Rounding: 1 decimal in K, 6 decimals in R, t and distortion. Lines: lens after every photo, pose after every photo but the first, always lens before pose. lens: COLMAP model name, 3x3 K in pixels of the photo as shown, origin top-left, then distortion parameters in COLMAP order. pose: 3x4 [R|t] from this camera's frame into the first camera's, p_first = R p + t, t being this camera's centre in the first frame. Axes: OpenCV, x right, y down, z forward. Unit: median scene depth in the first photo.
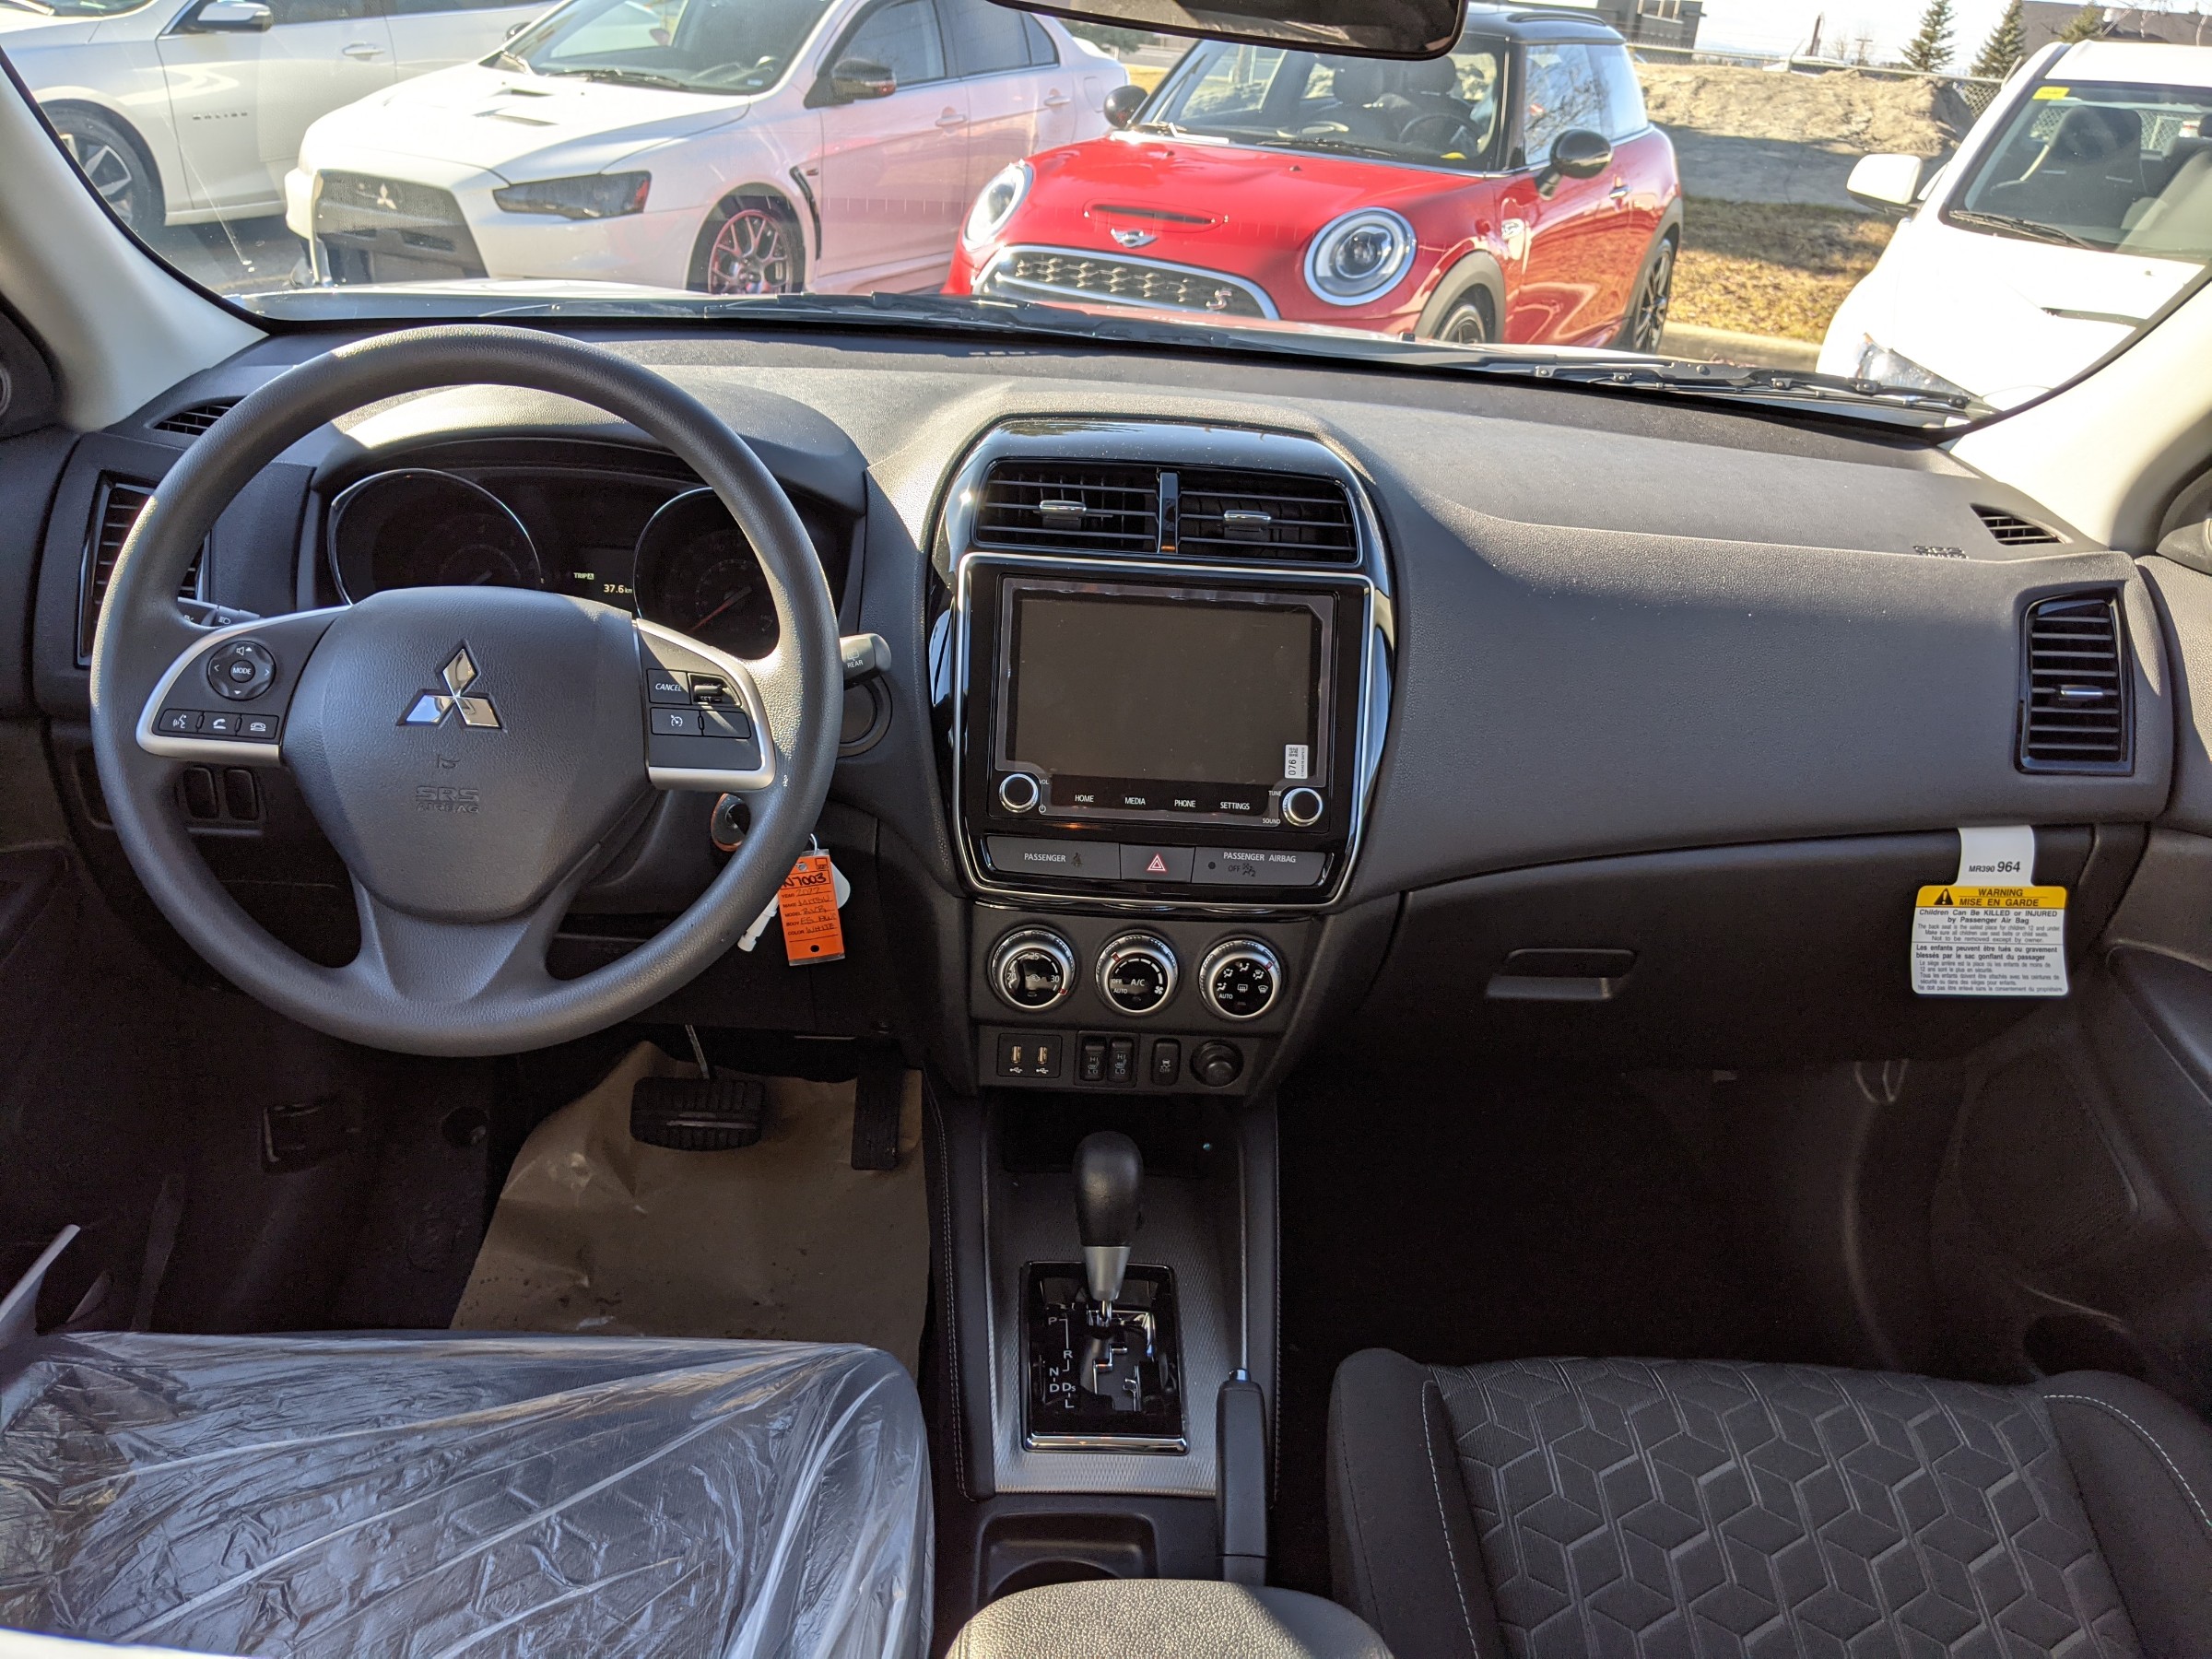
lens RADIAL K [[1806.5, 0, 1148.1], [0, 1806.5, 867.0], [0, 0, 1]] dist [0.038356, -0.072411]
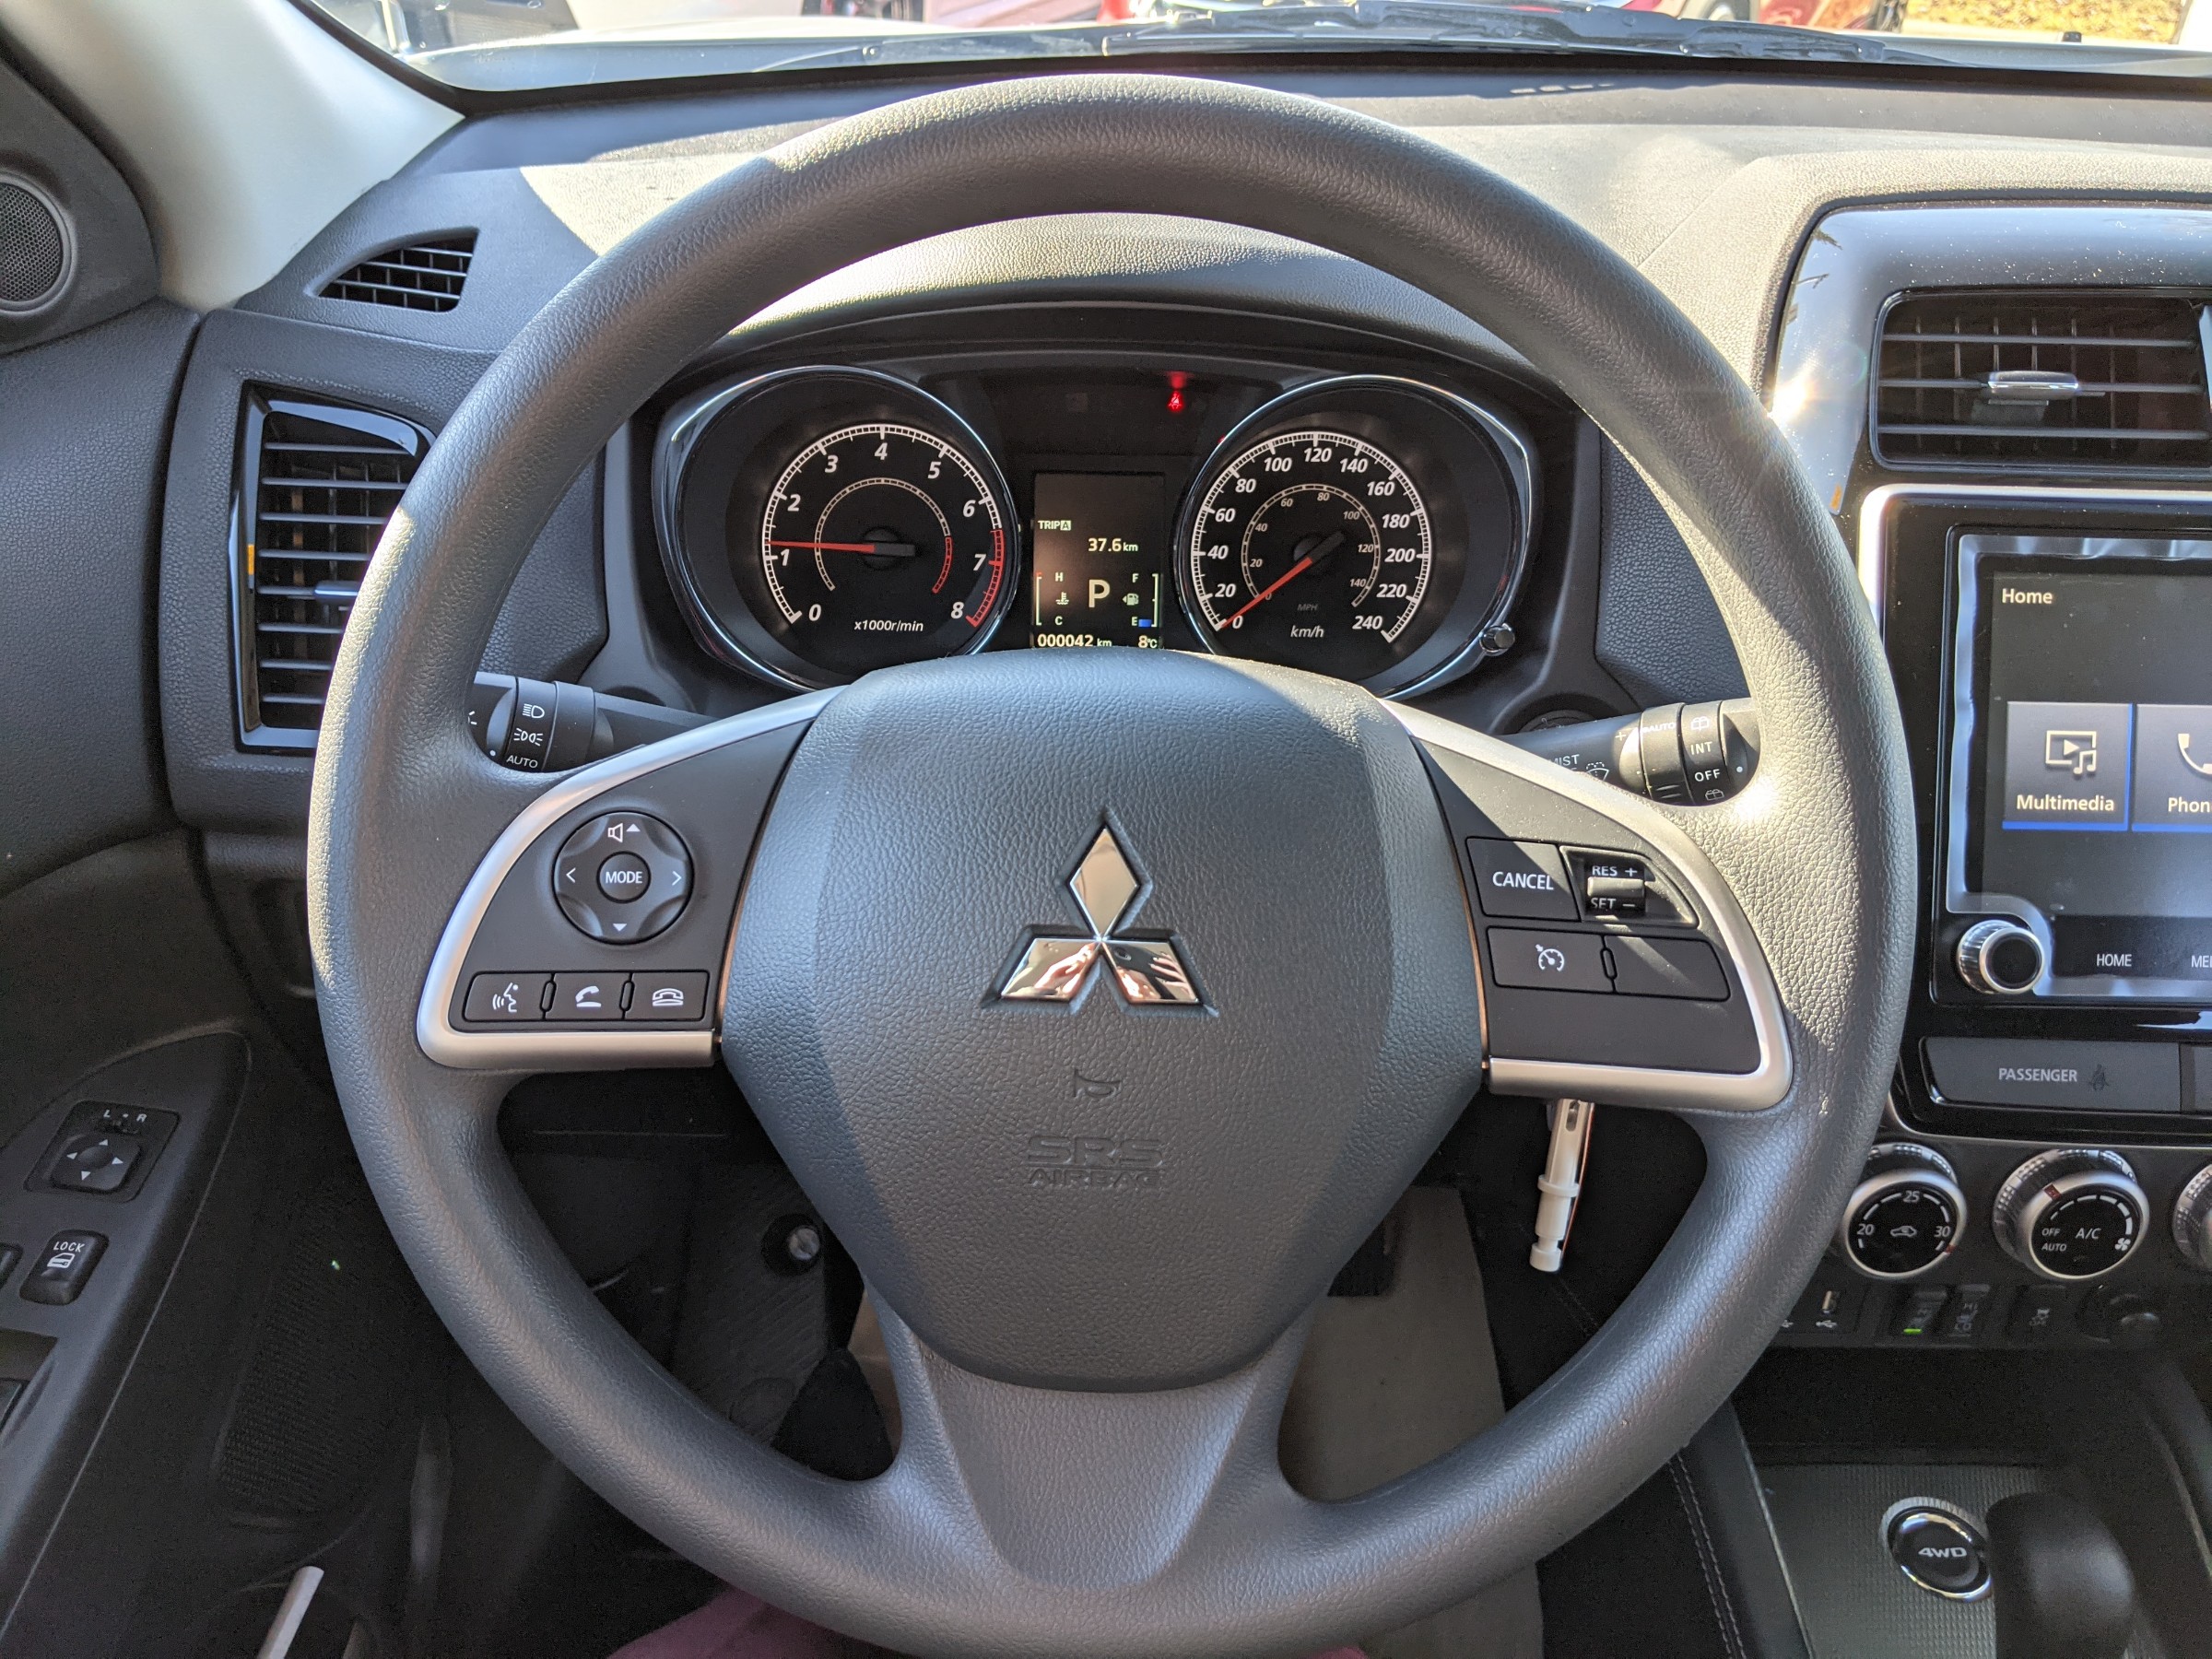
lens RADIAL K [[1806.5, 0, 1113.5], [0, 1806.5, 900.0], [0, 0, 1]] dist [0.038356, -0.072411]
pose [[0.997416, -0.021583, -0.068526, -0.278153], [0.031159, 0.989390, 0.141905, -0.134175], [0.064736, -0.143674, 0.987506, 0.445719]]
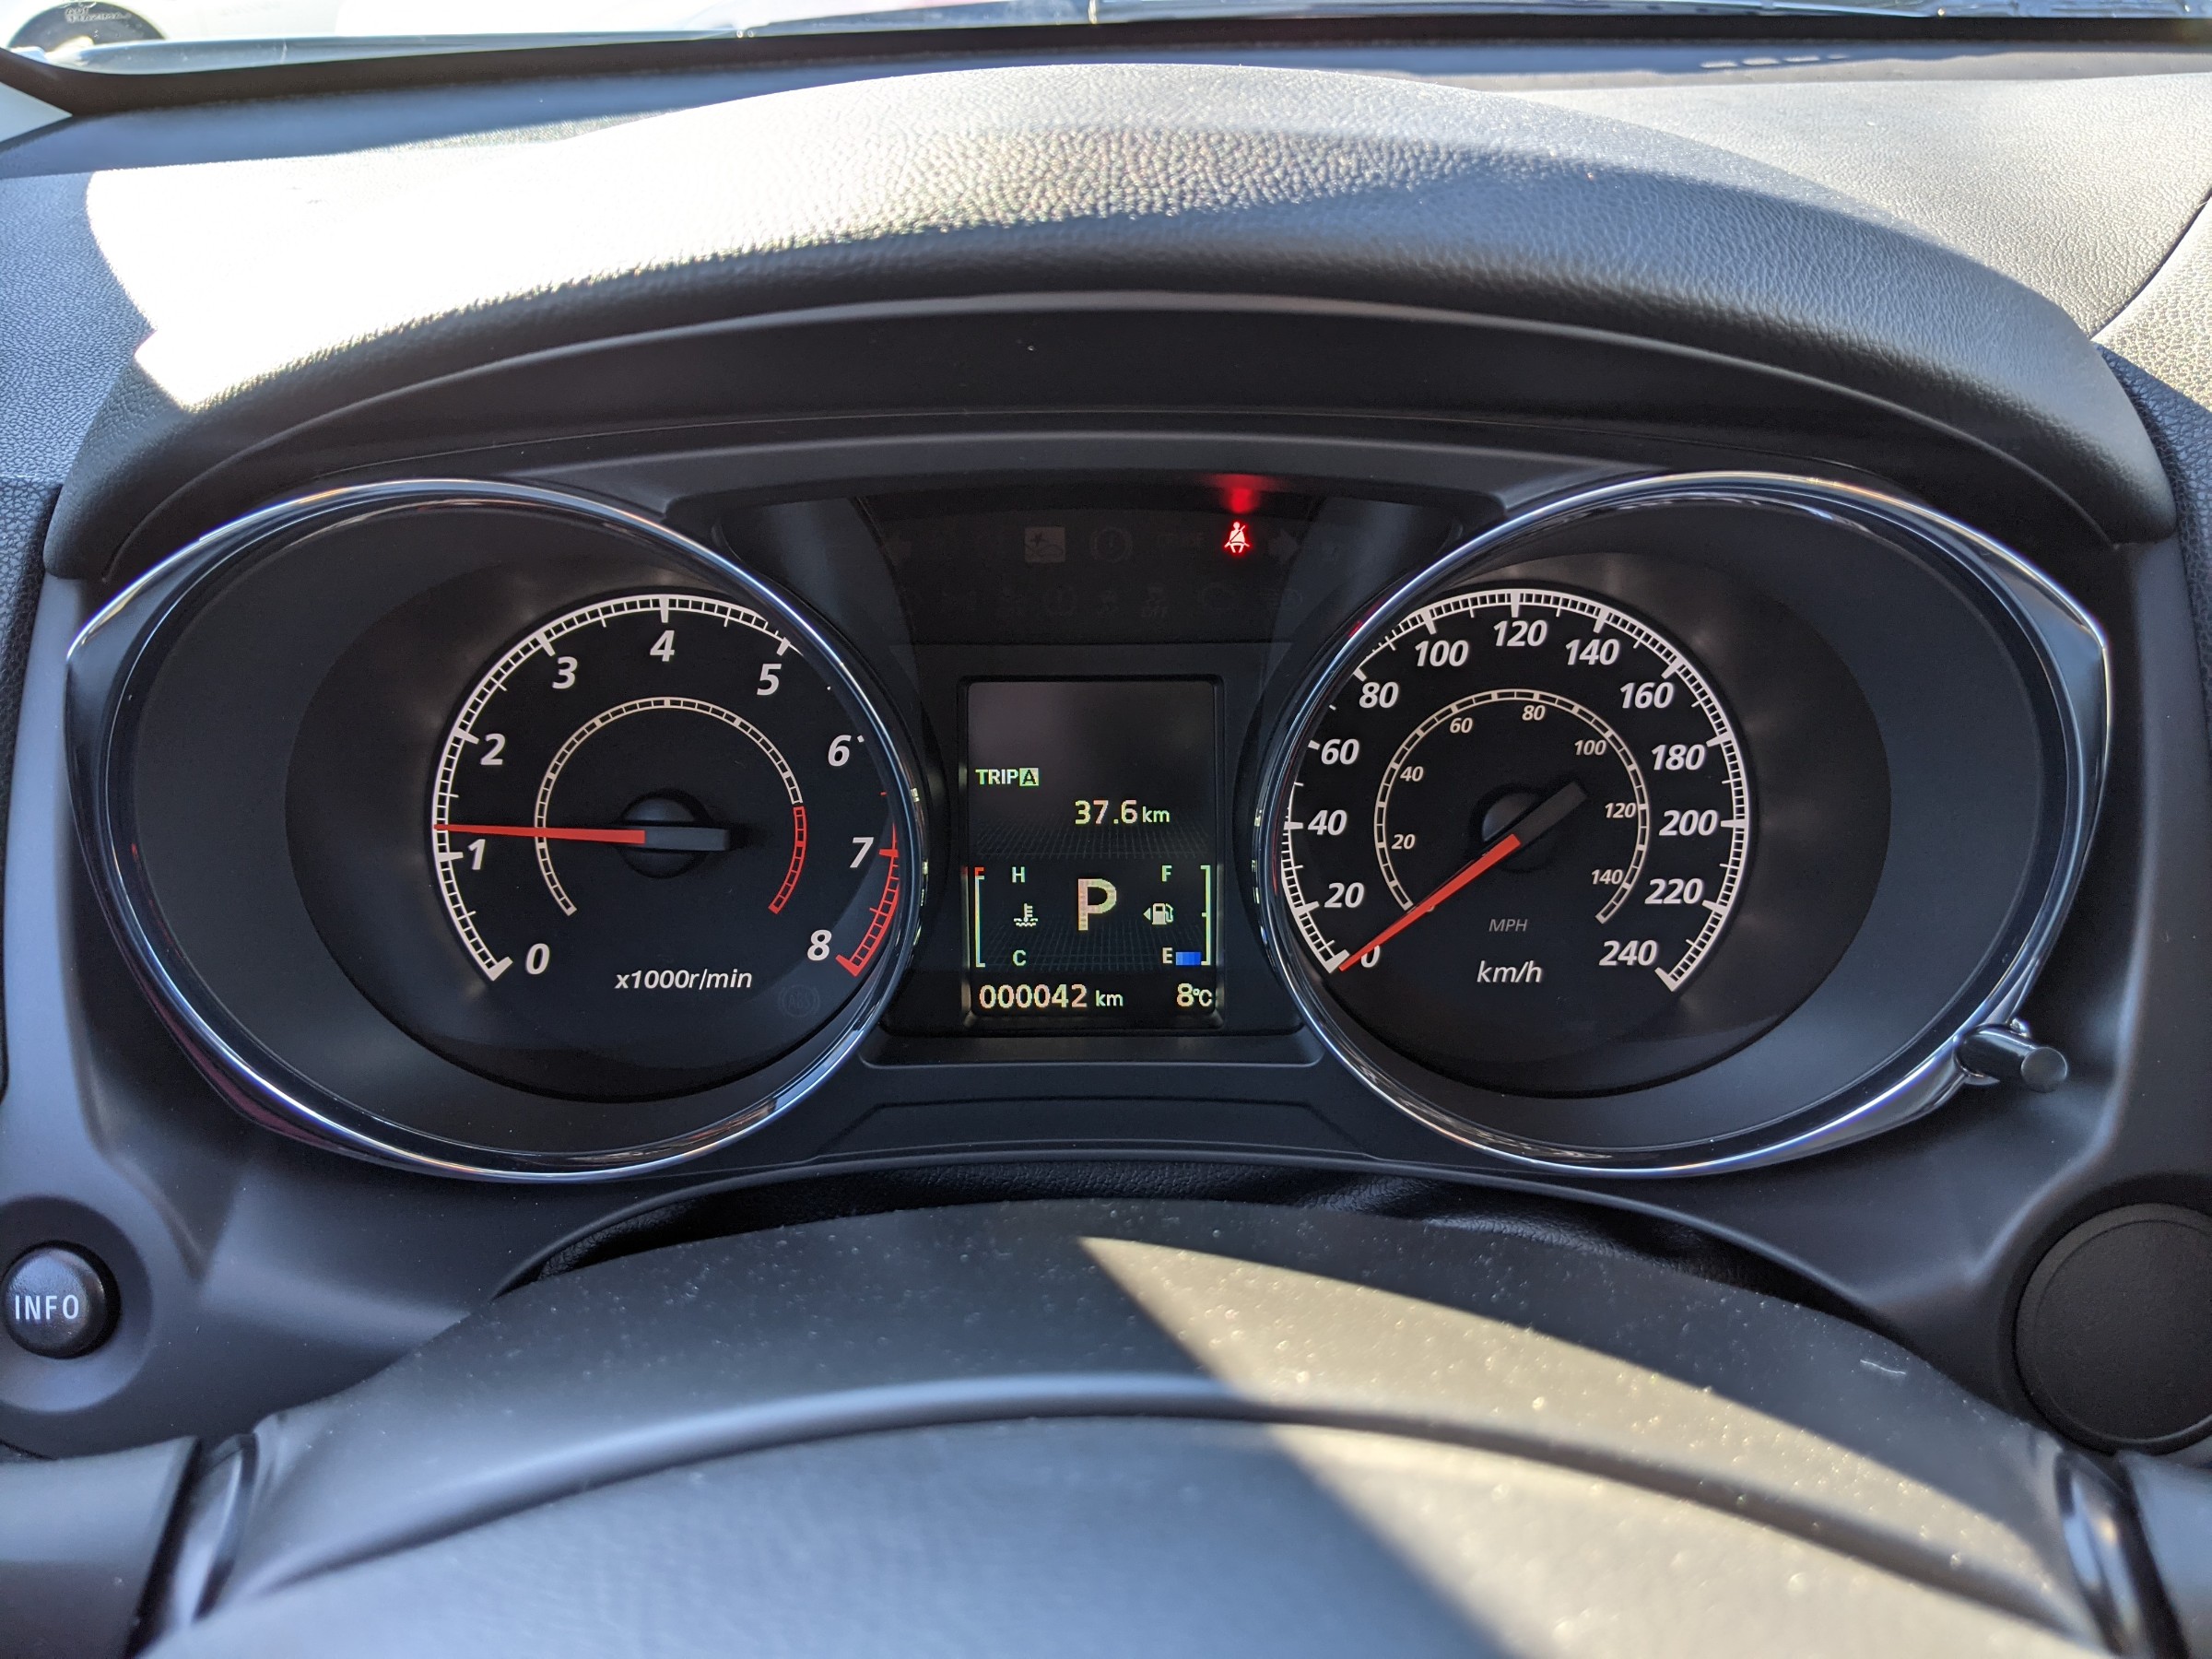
lens RADIAL K [[1806.5, 0, 1123.9], [0, 1806.5, 823.0], [0, 0, 1]] dist [0.038356, -0.072411]
pose [[0.996409, -0.051891, -0.066909, -0.297243], [0.054485, 0.997809, 0.037540, -0.177916], [0.064815, -0.041051, 0.997053, 0.768087]]
